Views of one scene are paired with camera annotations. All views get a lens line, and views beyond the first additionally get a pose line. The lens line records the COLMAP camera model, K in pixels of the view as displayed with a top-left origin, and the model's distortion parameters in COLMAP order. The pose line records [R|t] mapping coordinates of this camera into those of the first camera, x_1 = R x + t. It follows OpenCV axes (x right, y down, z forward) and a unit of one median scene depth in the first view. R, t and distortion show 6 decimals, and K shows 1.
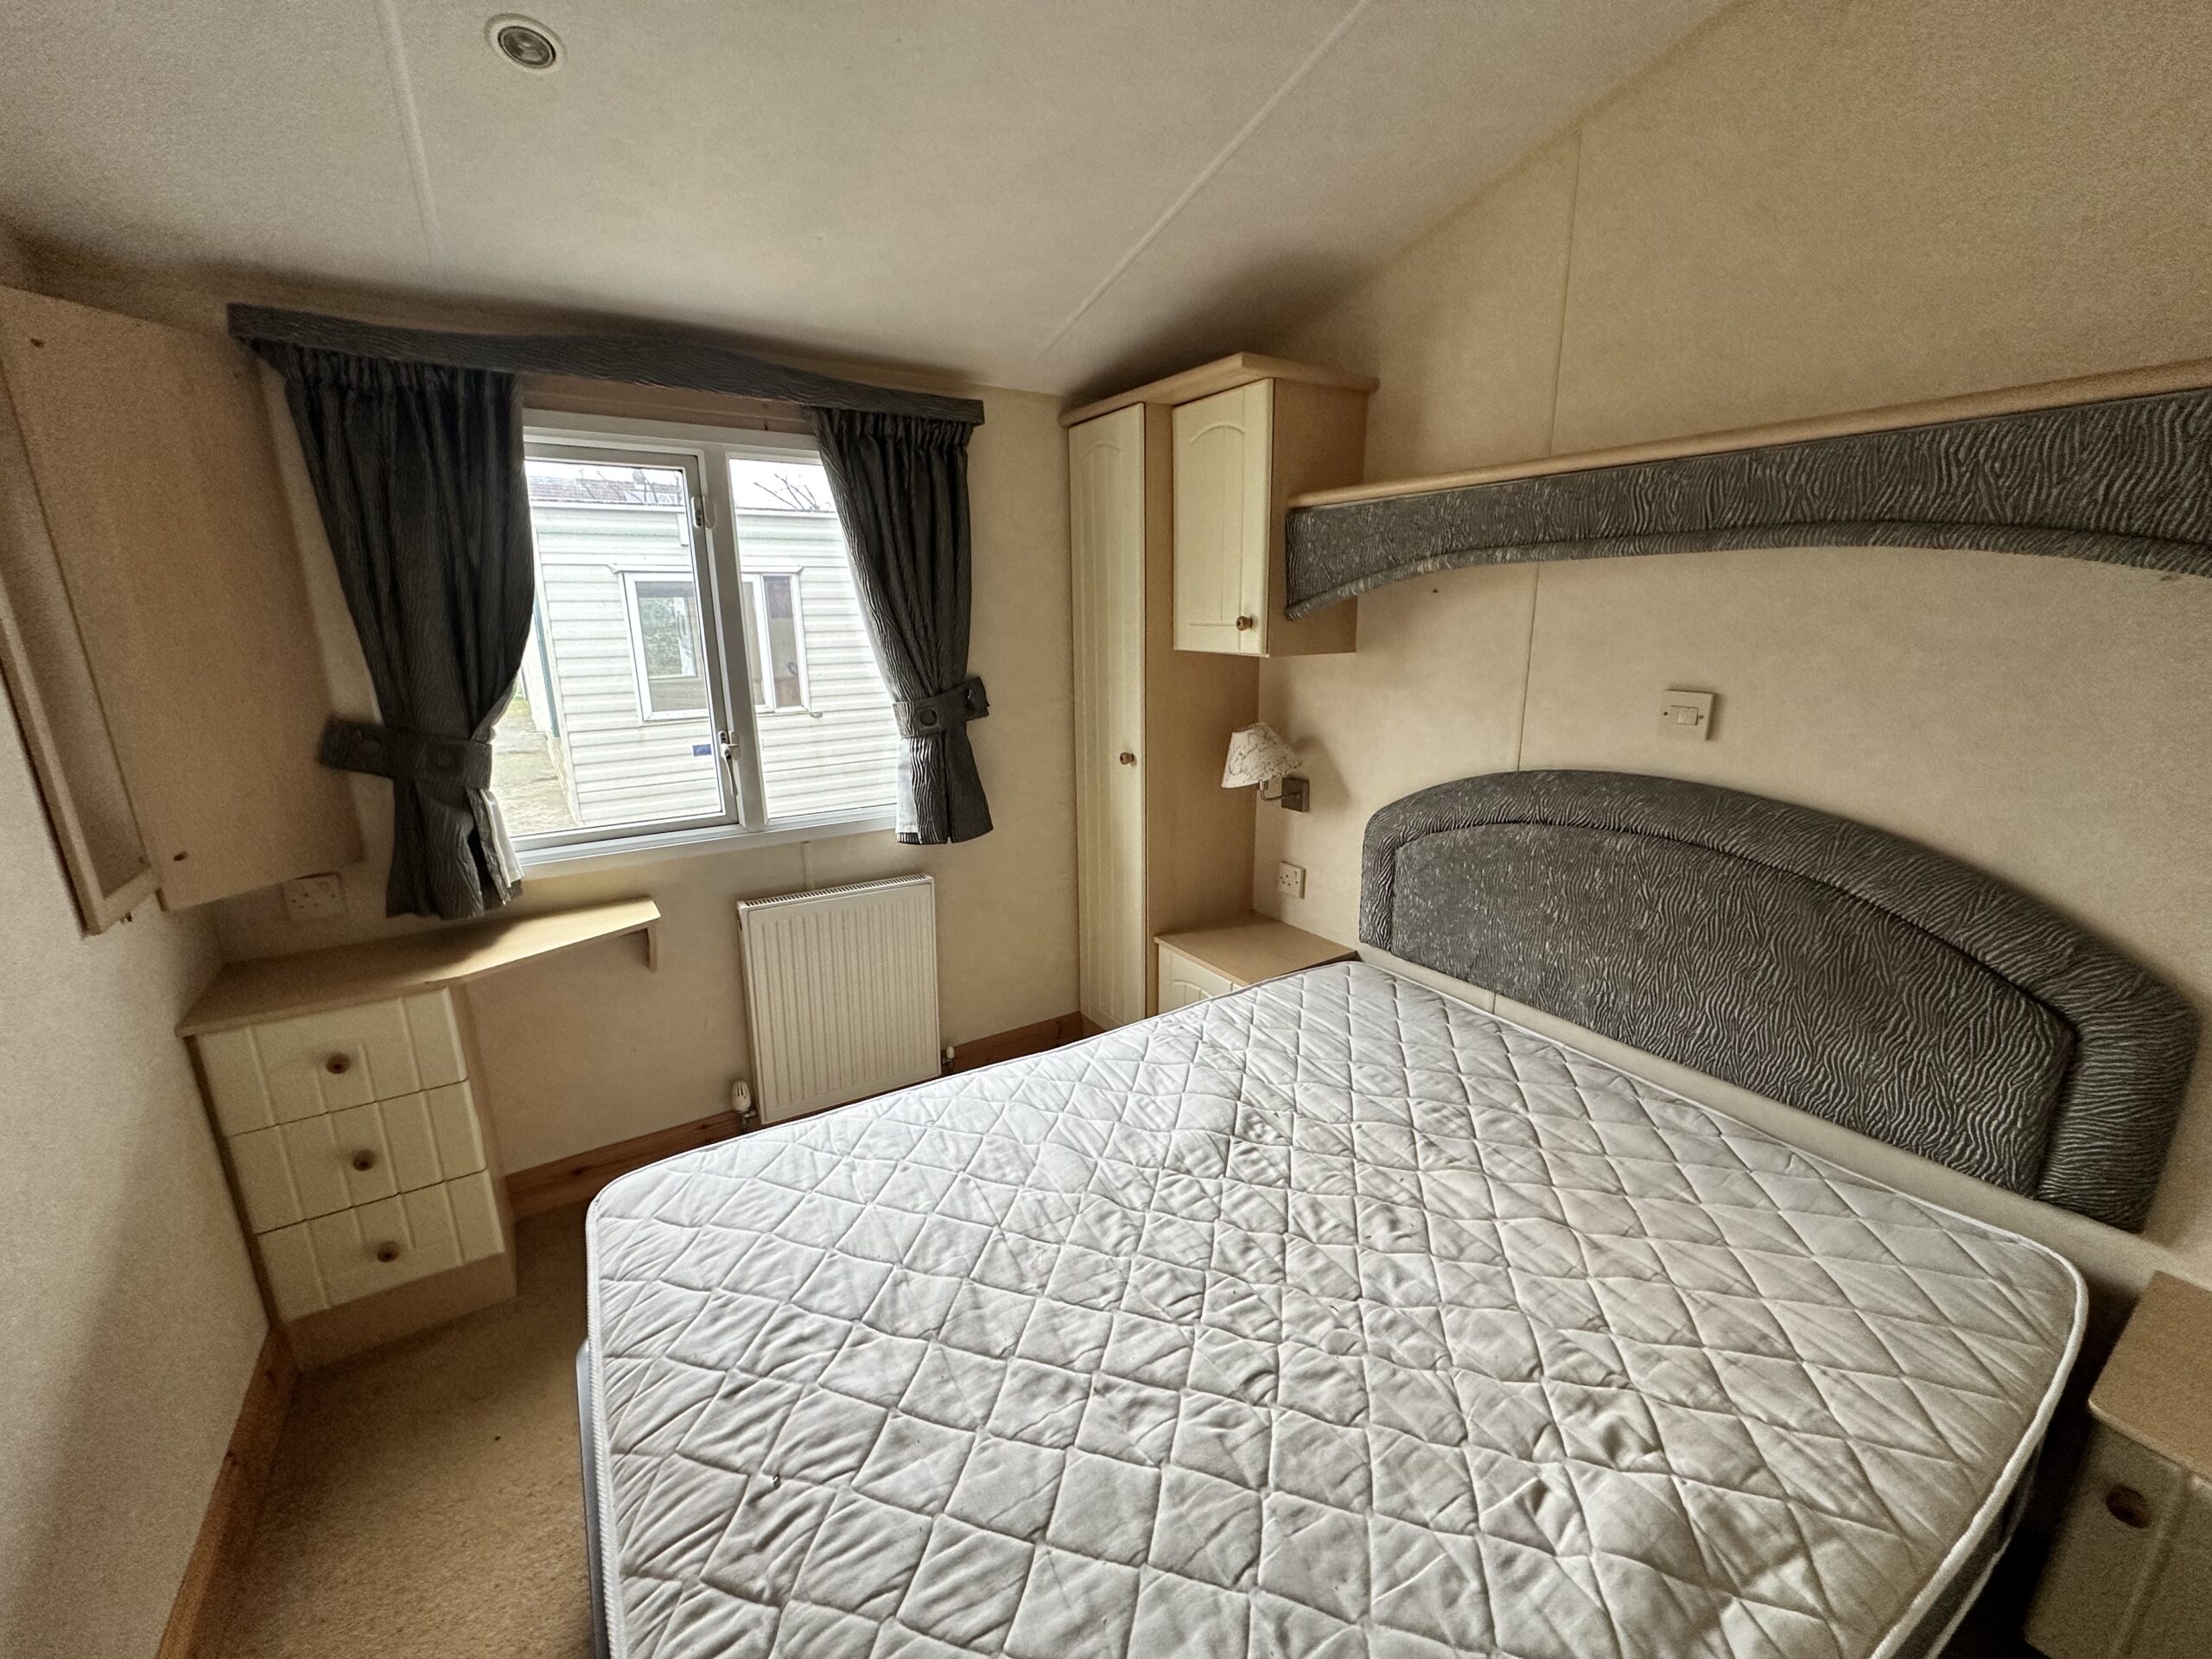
lens RADIAL K [[884.6, 0, 1106.0], [0, 884.6, 829.5], [0, 0, 1]] dist [-0.001919, 0.000251]
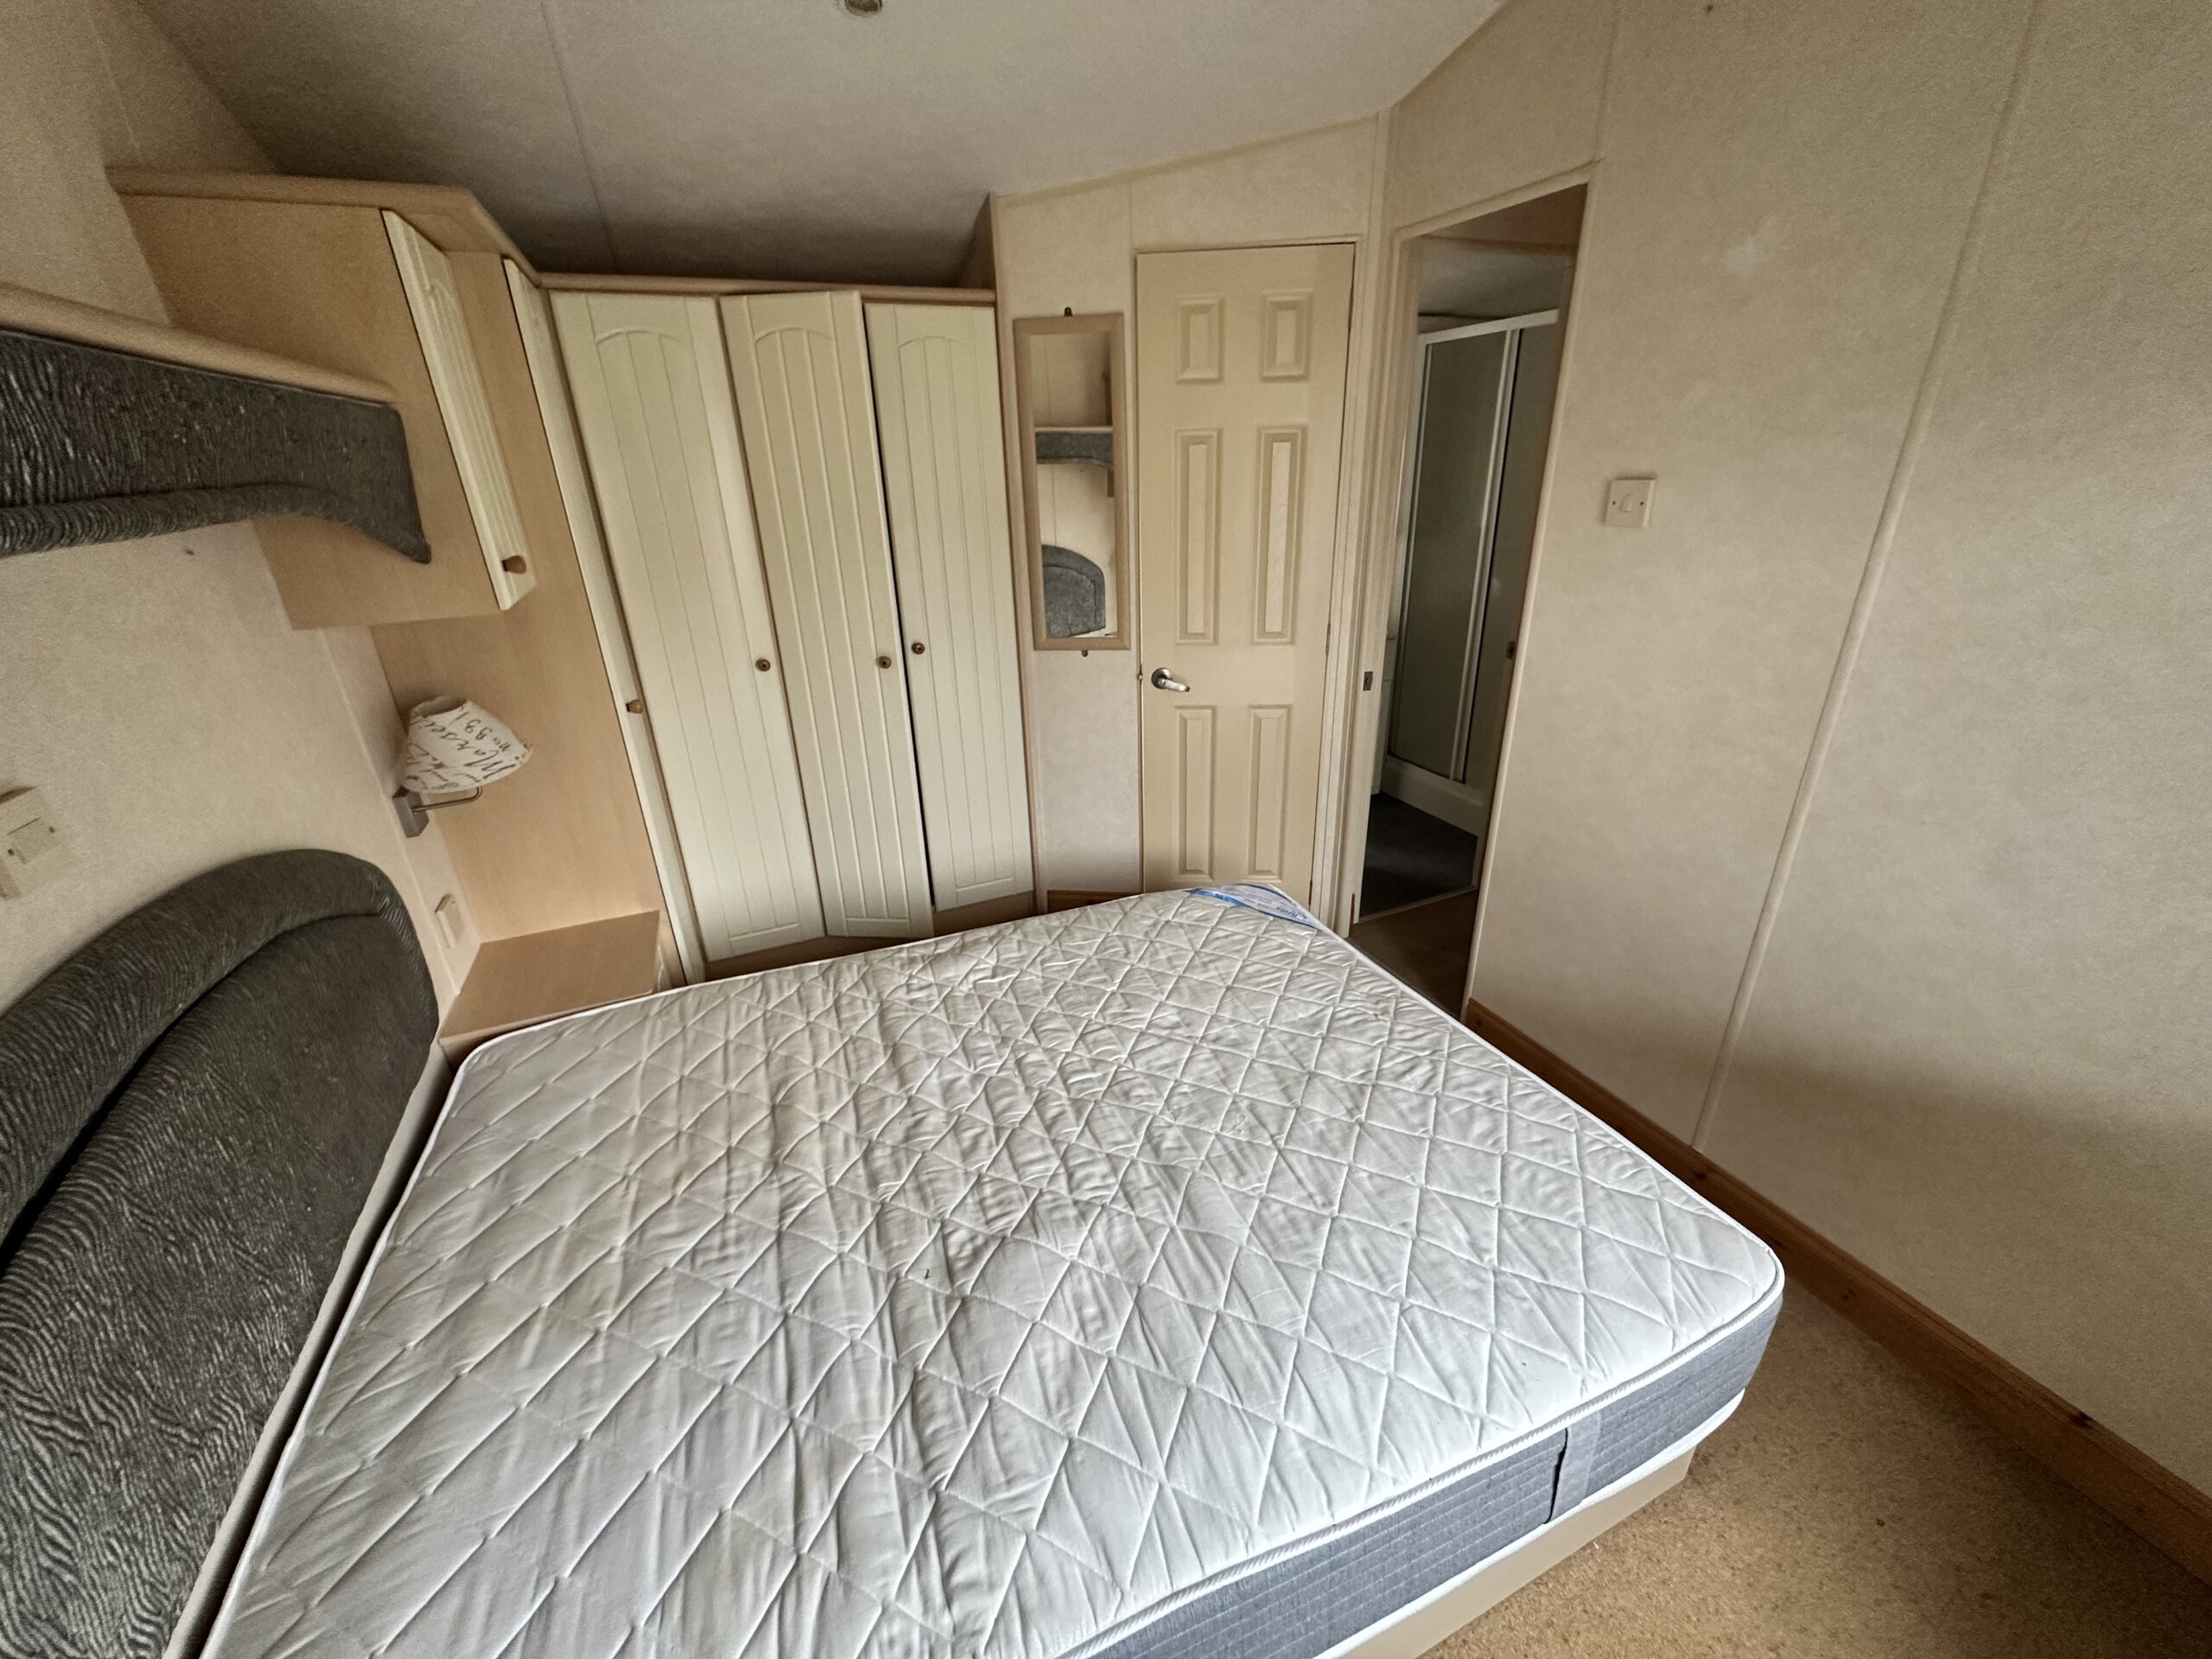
lens RADIAL K [[884.6, 0, 1106.0], [0, 884.6, 829.5], [0, 0, 1]] dist [-0.001919, 0.000251]
pose [[-0.986123, -0.028640, 0.163528, -0.076941], [0.077554, 0.791456, 0.606286, -0.486183], [-0.146789, 0.610555, -0.778252, 1.568131]]
